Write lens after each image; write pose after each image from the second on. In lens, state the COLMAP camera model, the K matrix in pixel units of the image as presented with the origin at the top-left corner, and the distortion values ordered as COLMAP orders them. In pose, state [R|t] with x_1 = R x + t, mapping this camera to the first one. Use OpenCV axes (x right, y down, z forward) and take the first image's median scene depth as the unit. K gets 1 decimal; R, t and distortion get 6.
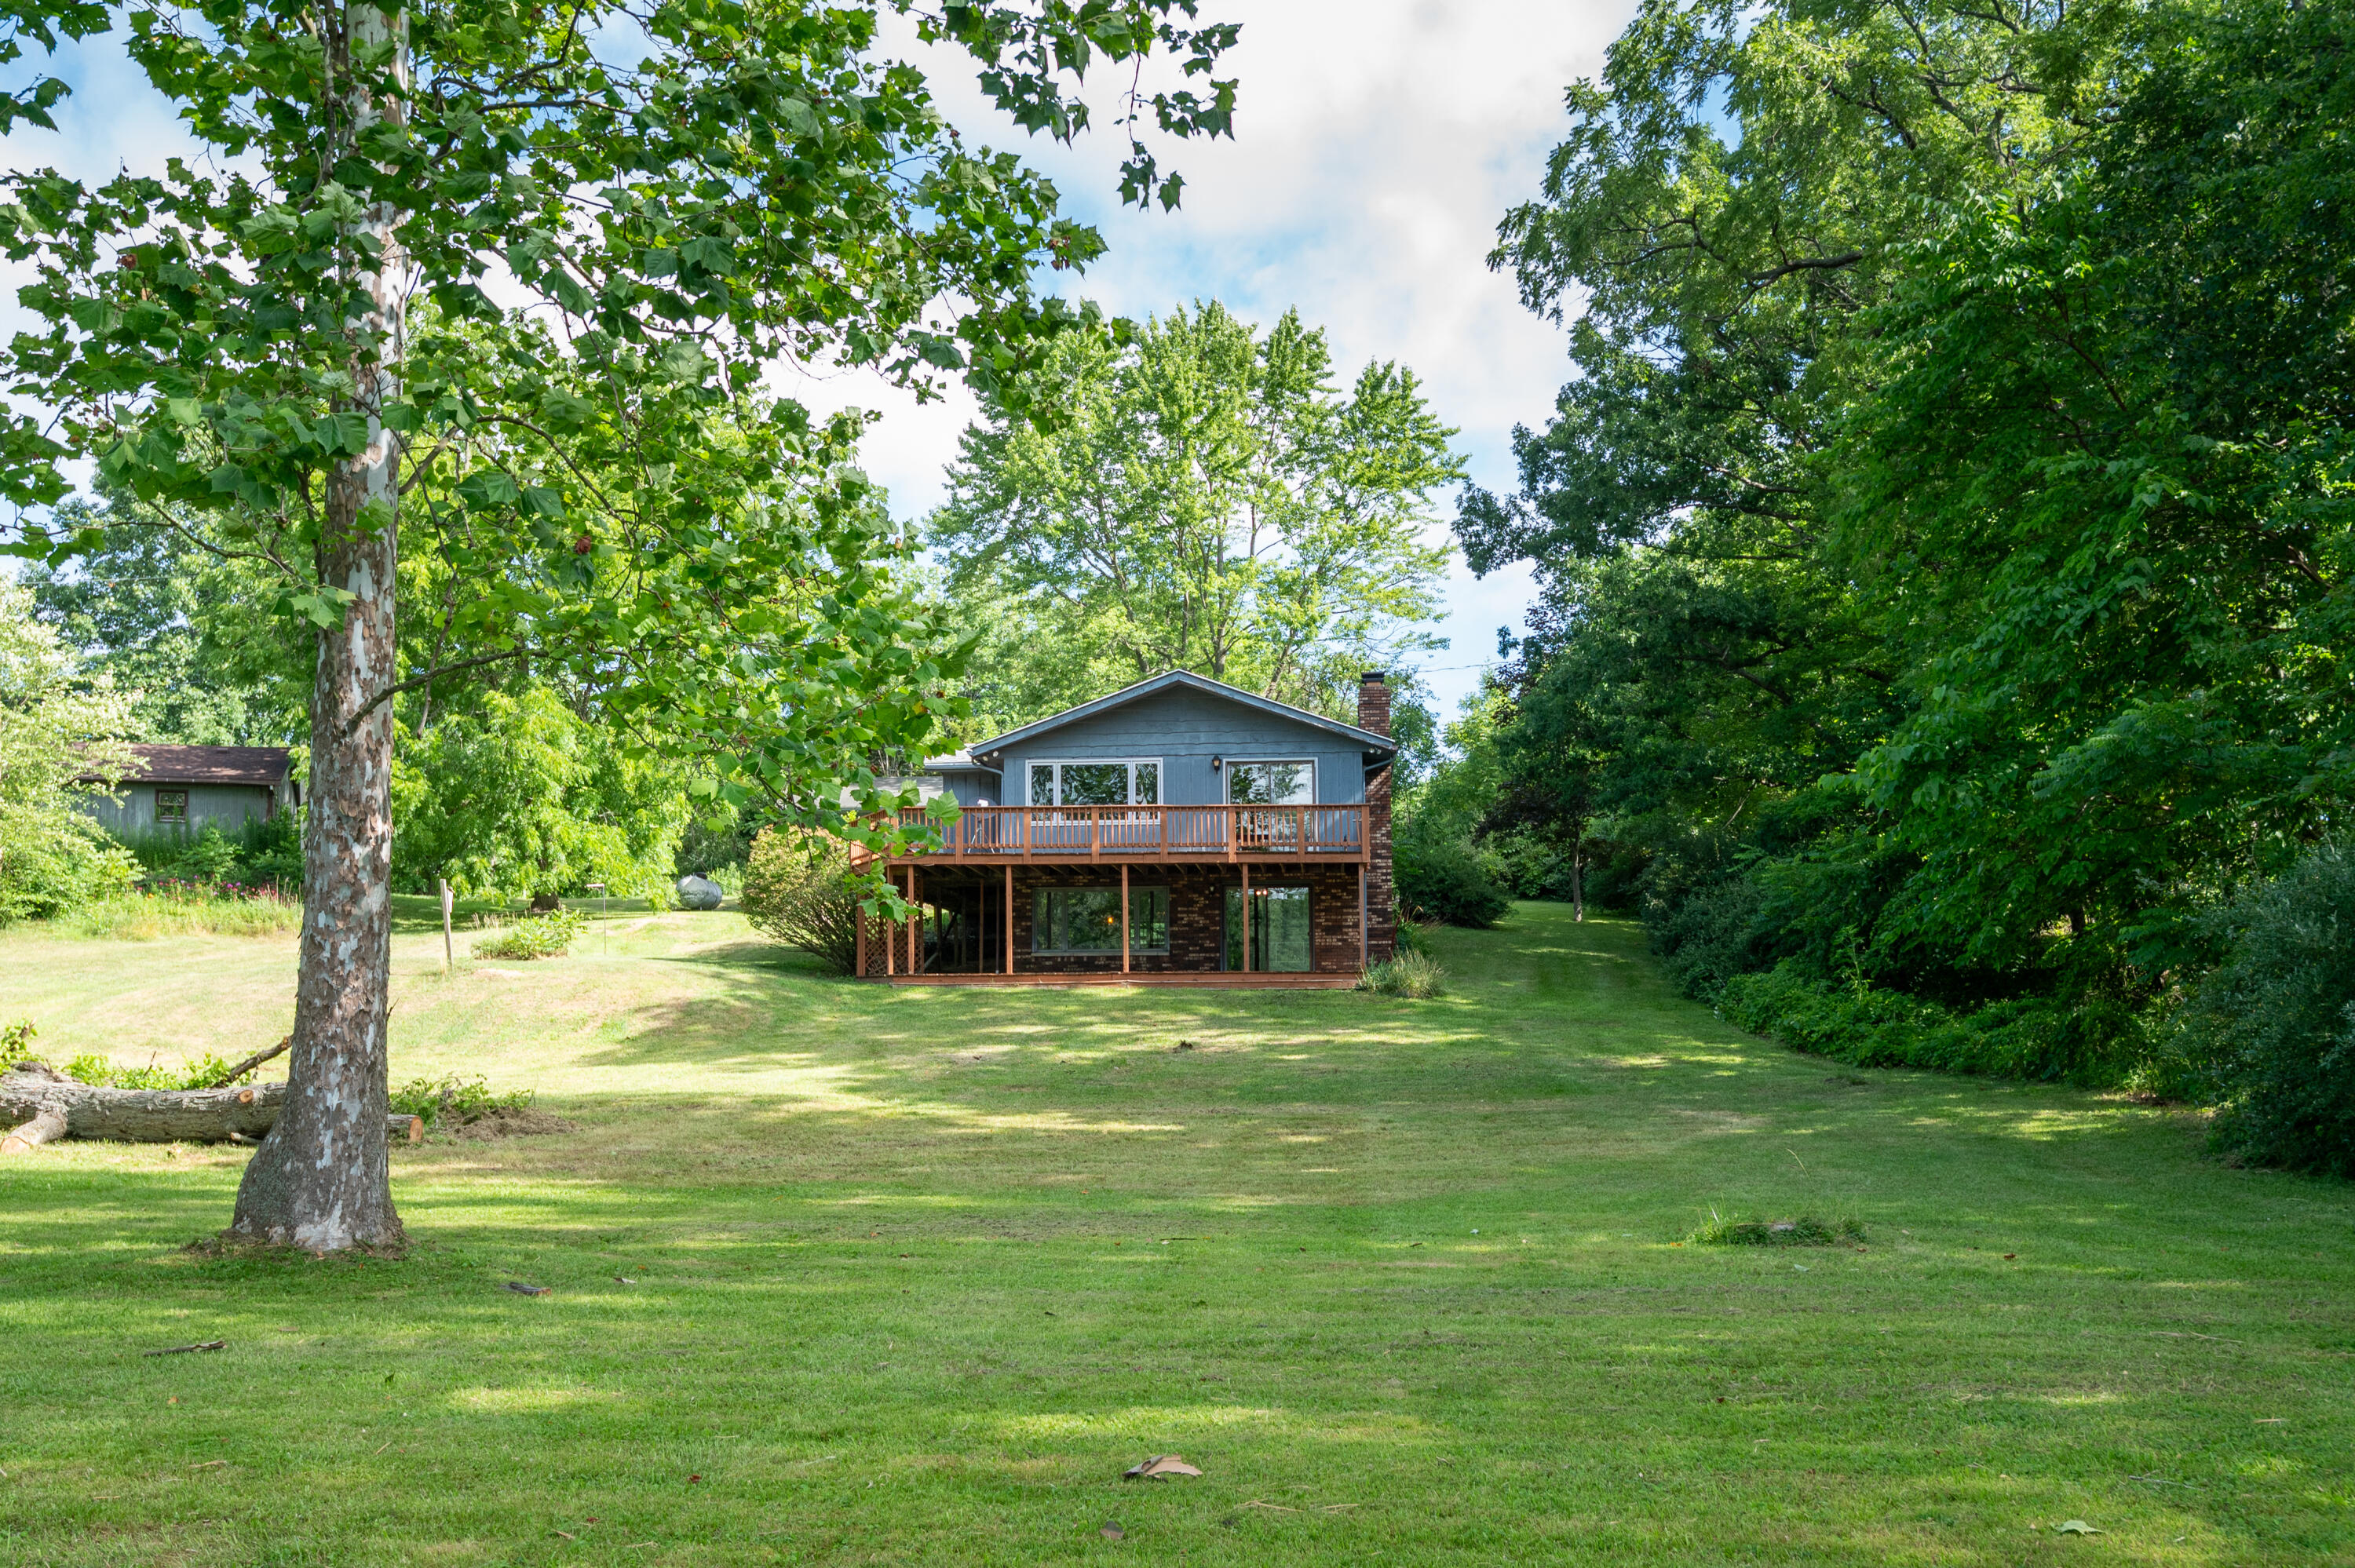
lens RADIAL K [[2265.2, 0, 1177.3], [0, 2265.2, 707.2], [0, 0, 1]] dist [0.011185, 0.012394]
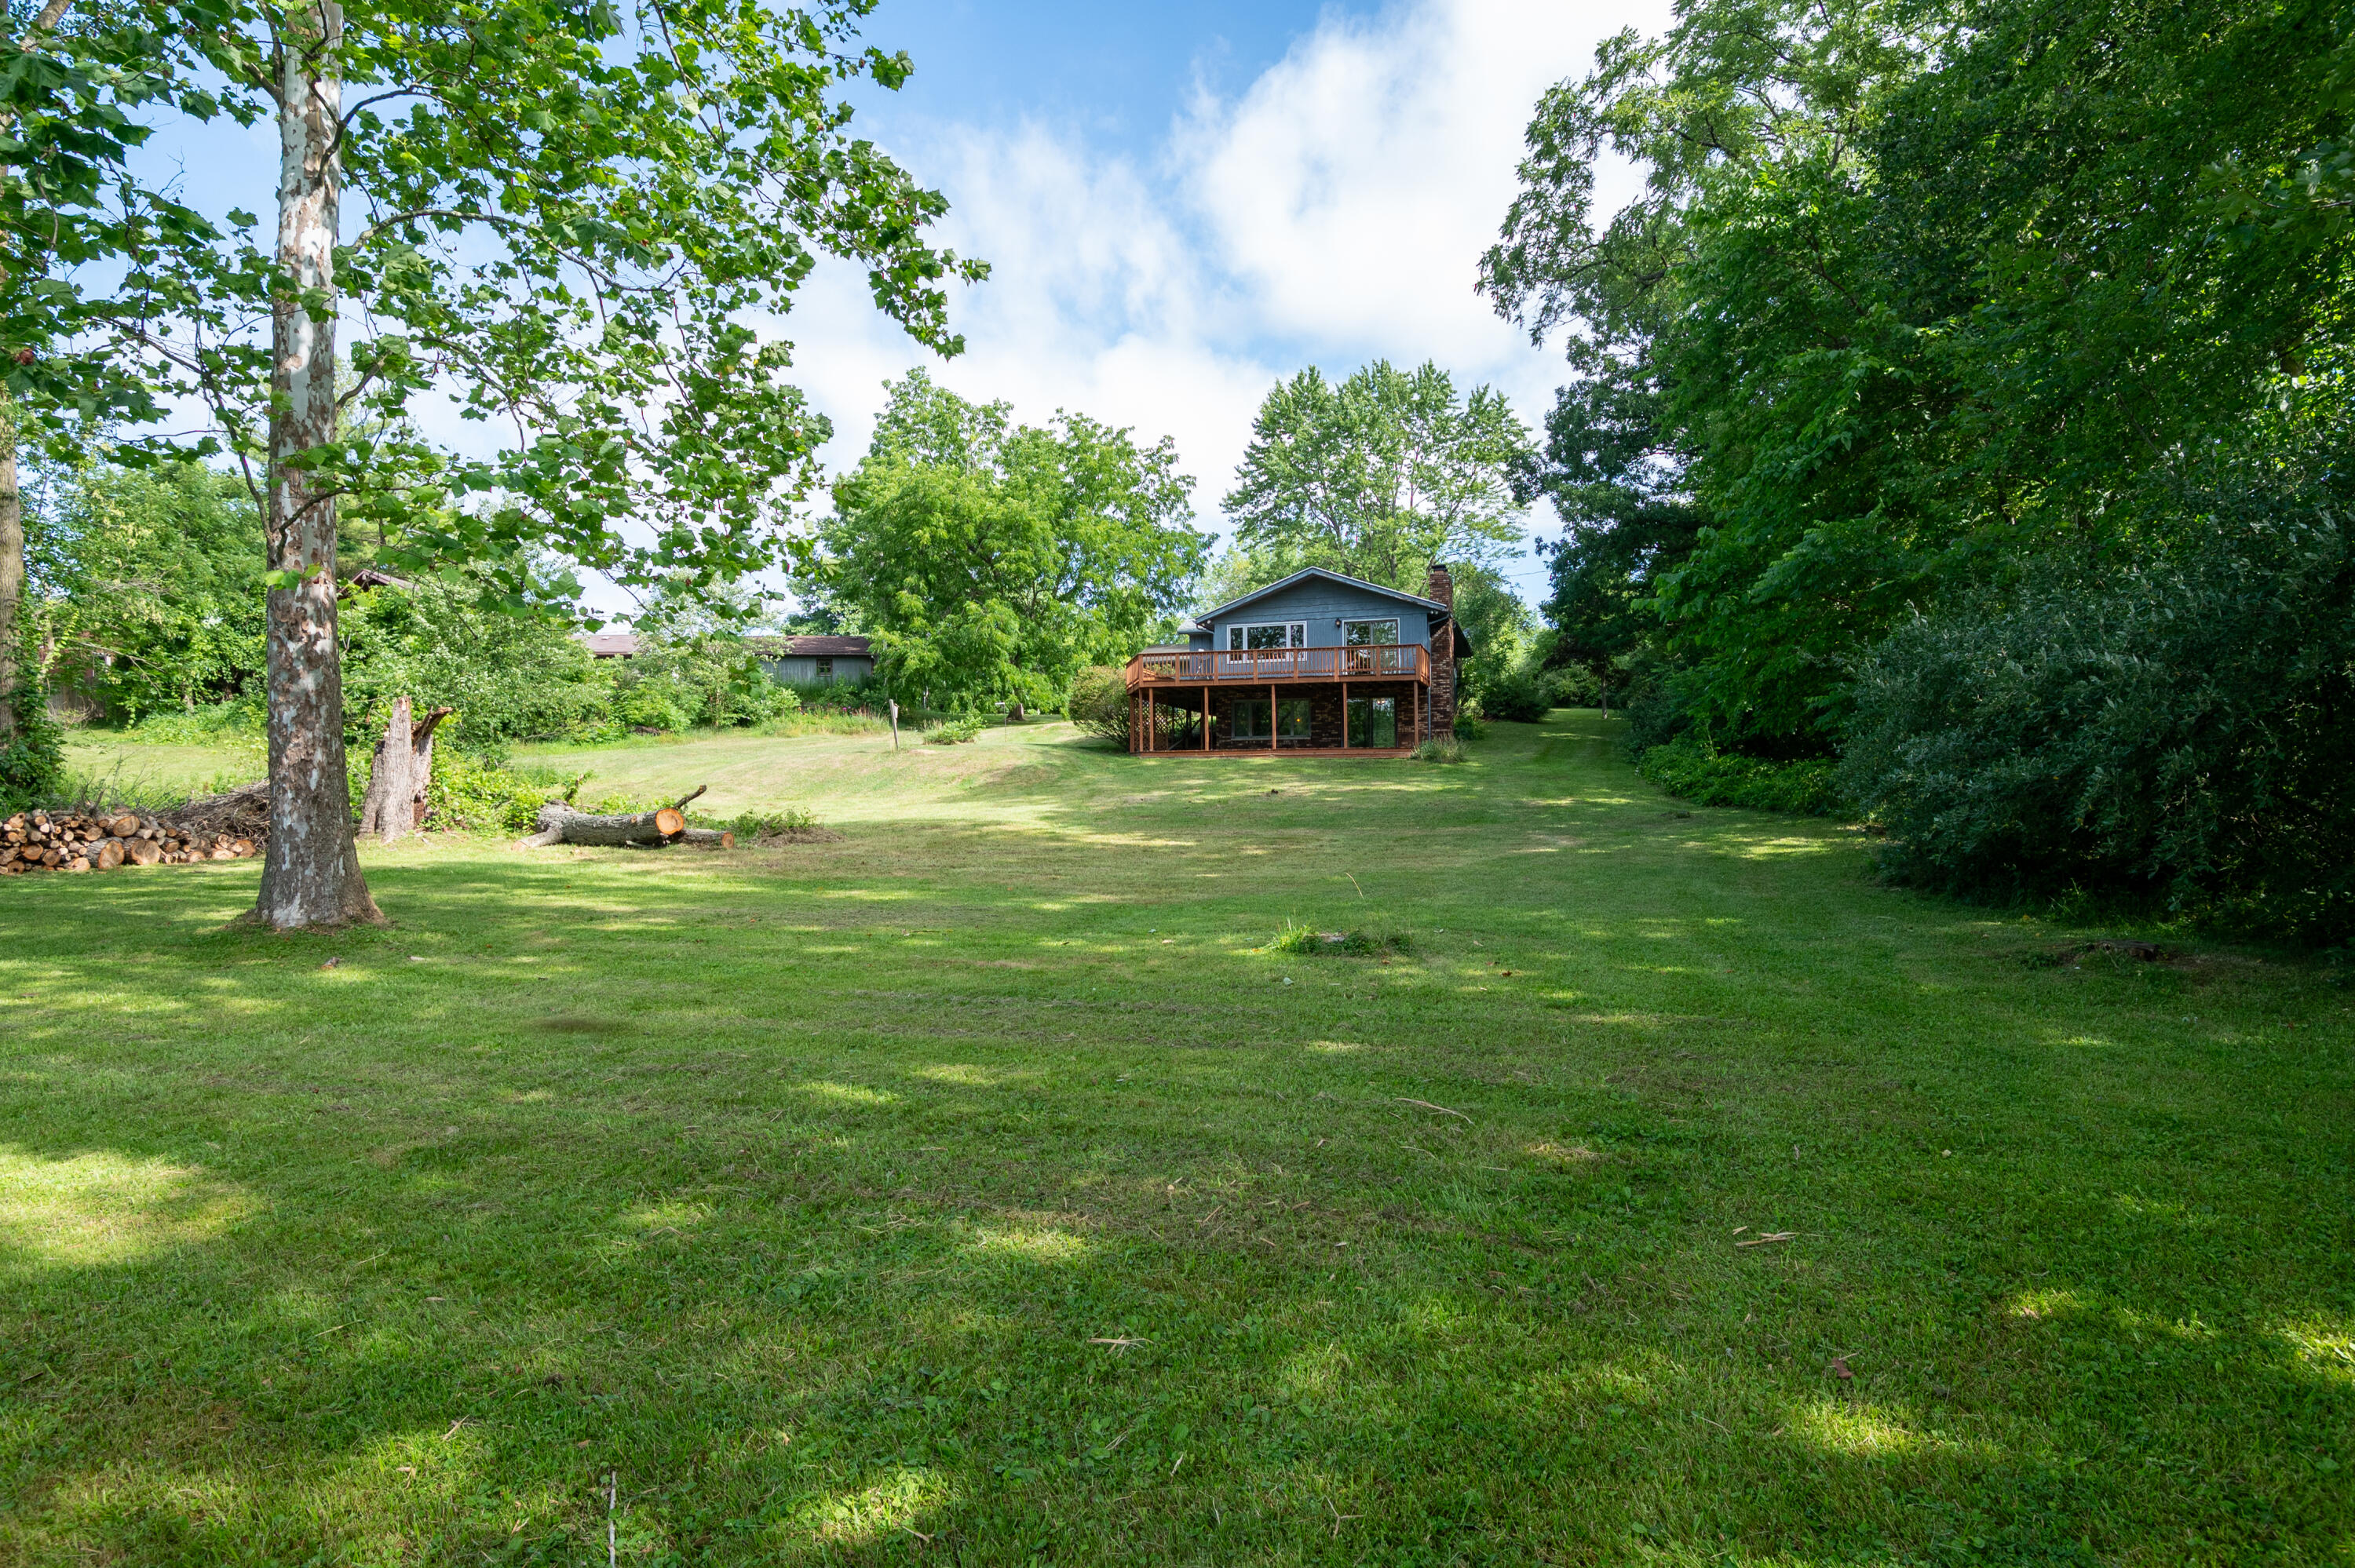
lens RADIAL K [[1205.7, 0, 1174.4], [0, 1205.7, 688.8], [0, 0, 1]] dist [-0.005959, -0.000696]
pose [[0.974724, -0.018246, -0.222664, 0.097398], [0.031692, 0.997873, 0.056964, 0.018839], [0.221151, -0.062581, 0.973230, 0.116082]]
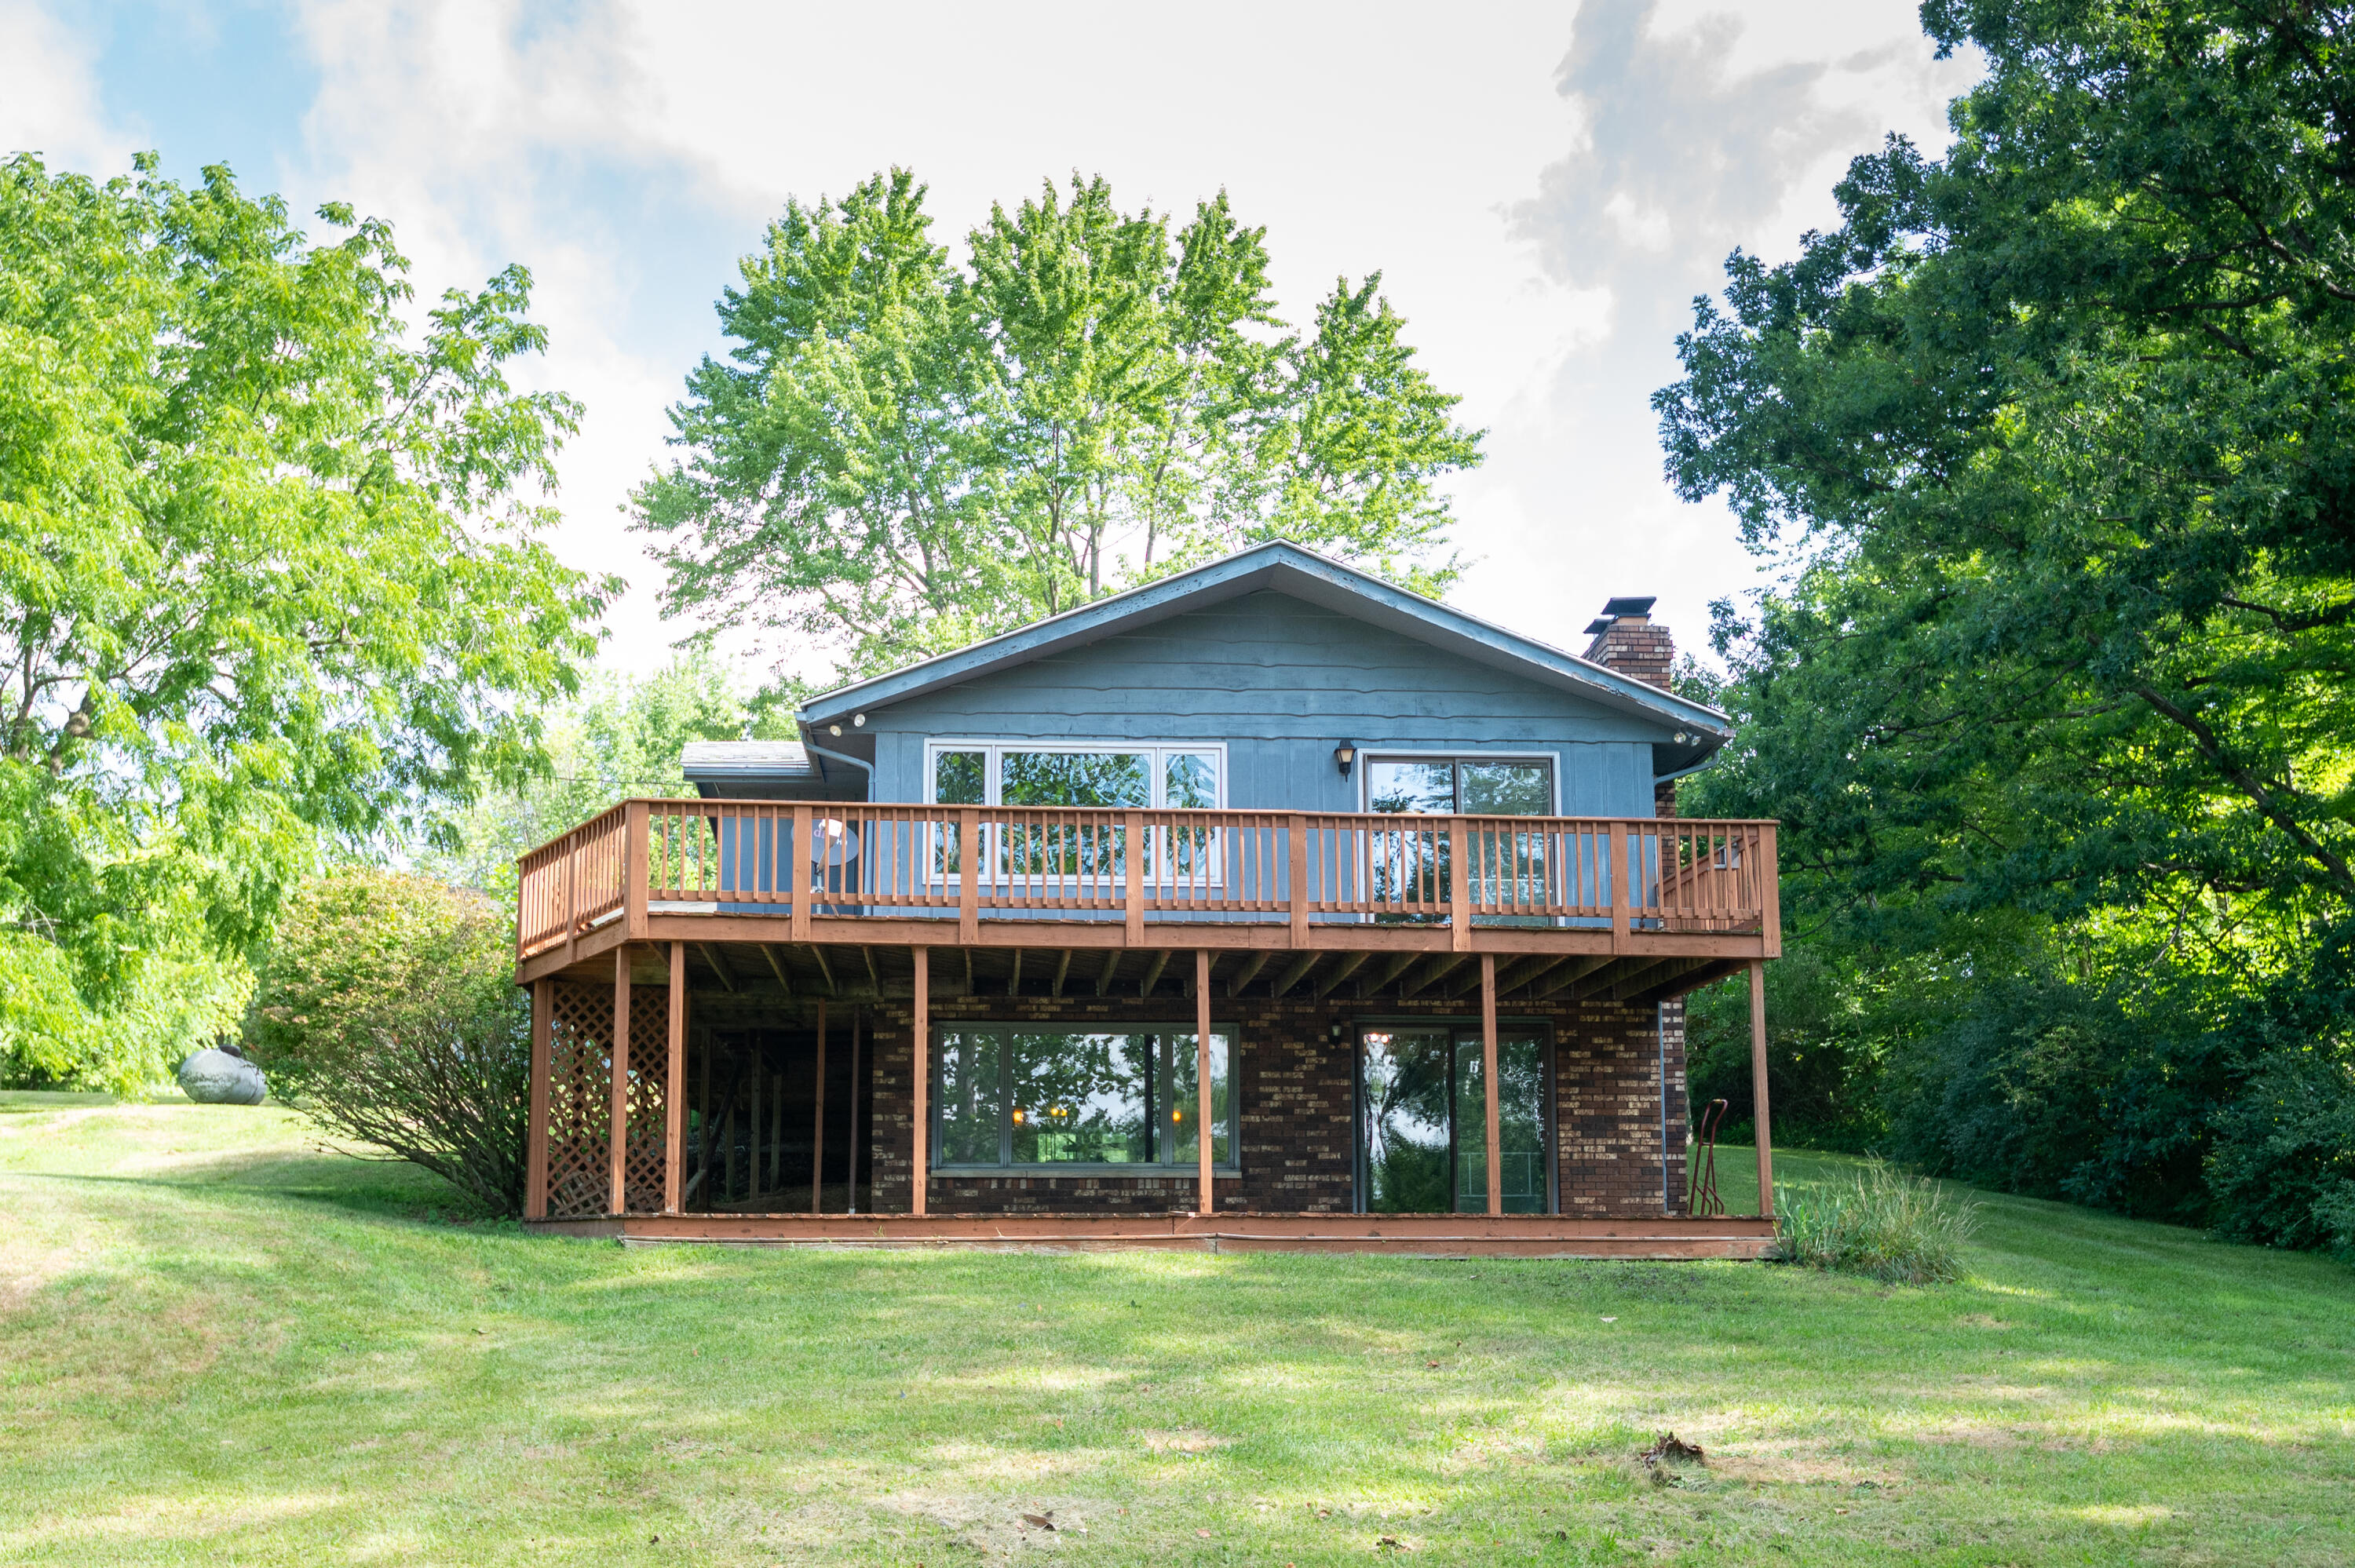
lens RADIAL K [[2523.7, 0, 1172.5], [0, 2523.7, 719.2], [0, 0, 1]] dist [0.007593, 0.015642]
pose [[0.991661, 0.032616, 0.124680, -0.081824], [-0.022048, 0.996118, -0.085224, 0.061934], [-0.126975, 0.081765, 0.988530, 0.502504]]
